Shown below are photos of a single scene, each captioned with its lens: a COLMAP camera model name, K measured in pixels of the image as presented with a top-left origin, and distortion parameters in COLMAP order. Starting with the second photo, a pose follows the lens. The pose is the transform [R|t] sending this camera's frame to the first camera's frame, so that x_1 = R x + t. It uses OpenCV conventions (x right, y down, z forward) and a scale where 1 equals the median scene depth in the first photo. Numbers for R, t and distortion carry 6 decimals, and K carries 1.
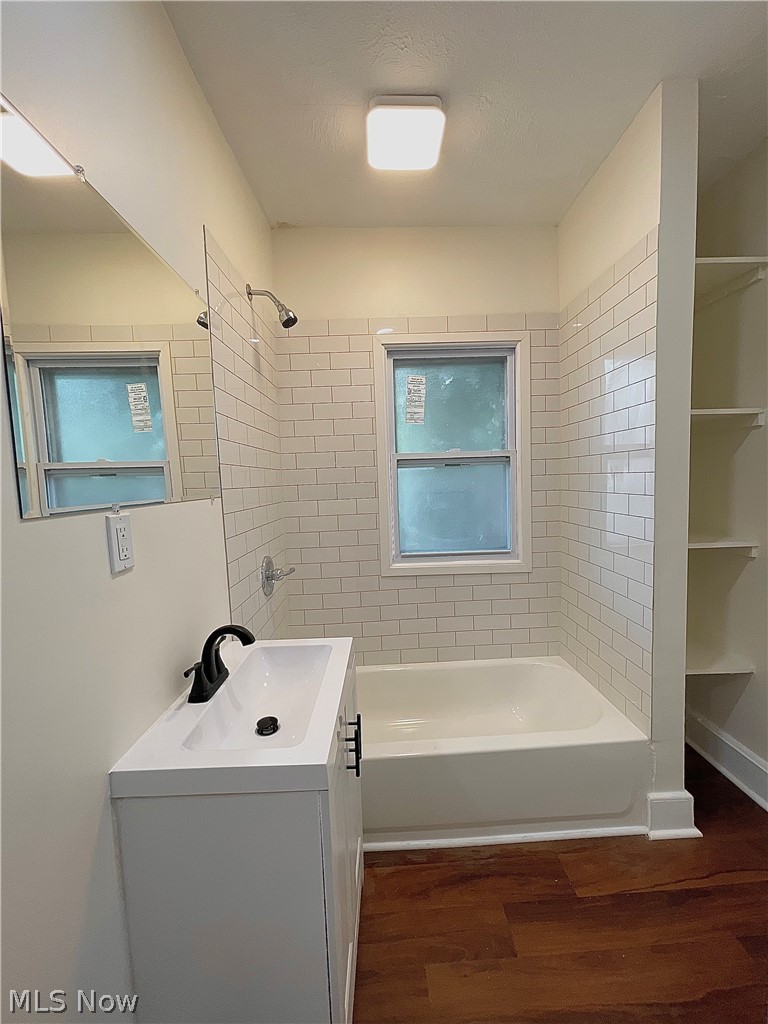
lens RADIAL K [[413.2, 0, 389.7], [0, 413.2, 513.3], [0, 0, 1]] dist [-0.001331, -0.000005]
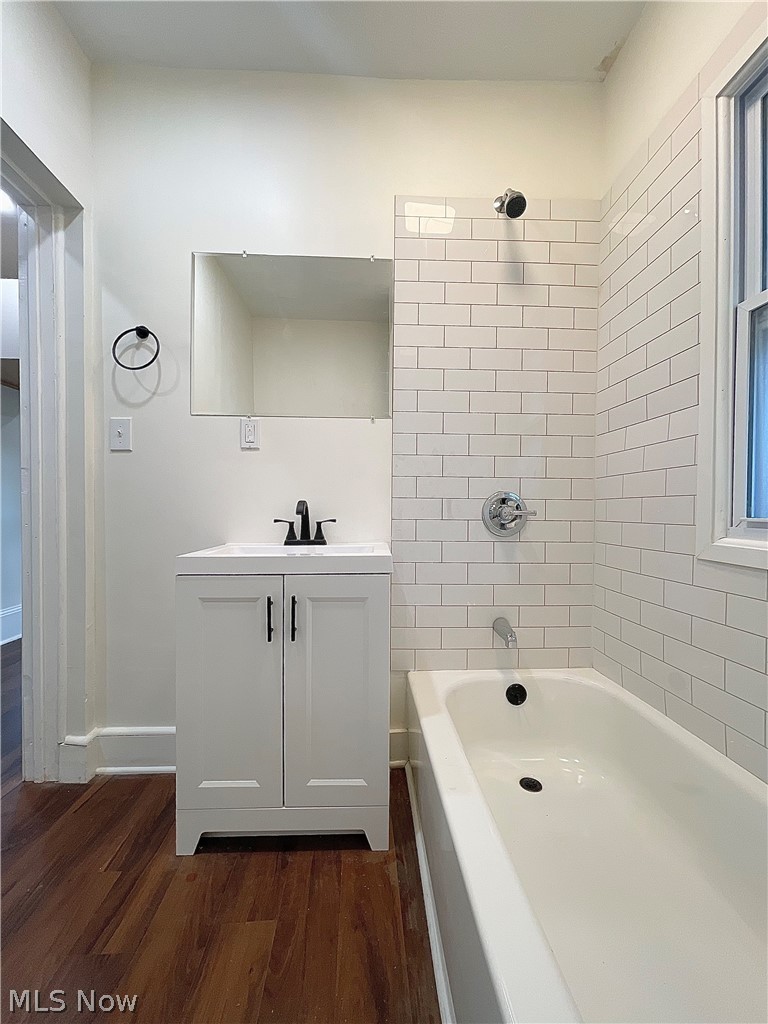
lens RADIAL K [[413.2, 0, 383.5], [0, 413.2, 509.9], [0, 0, 1]] dist [-0.001331, -0.000005]
pose [[0.014581, 0.044318, -0.998911, 0.743773], [-0.089576, 0.995058, 0.042840, 0.164399], [0.995873, 0.088854, 0.018479, 0.930332]]
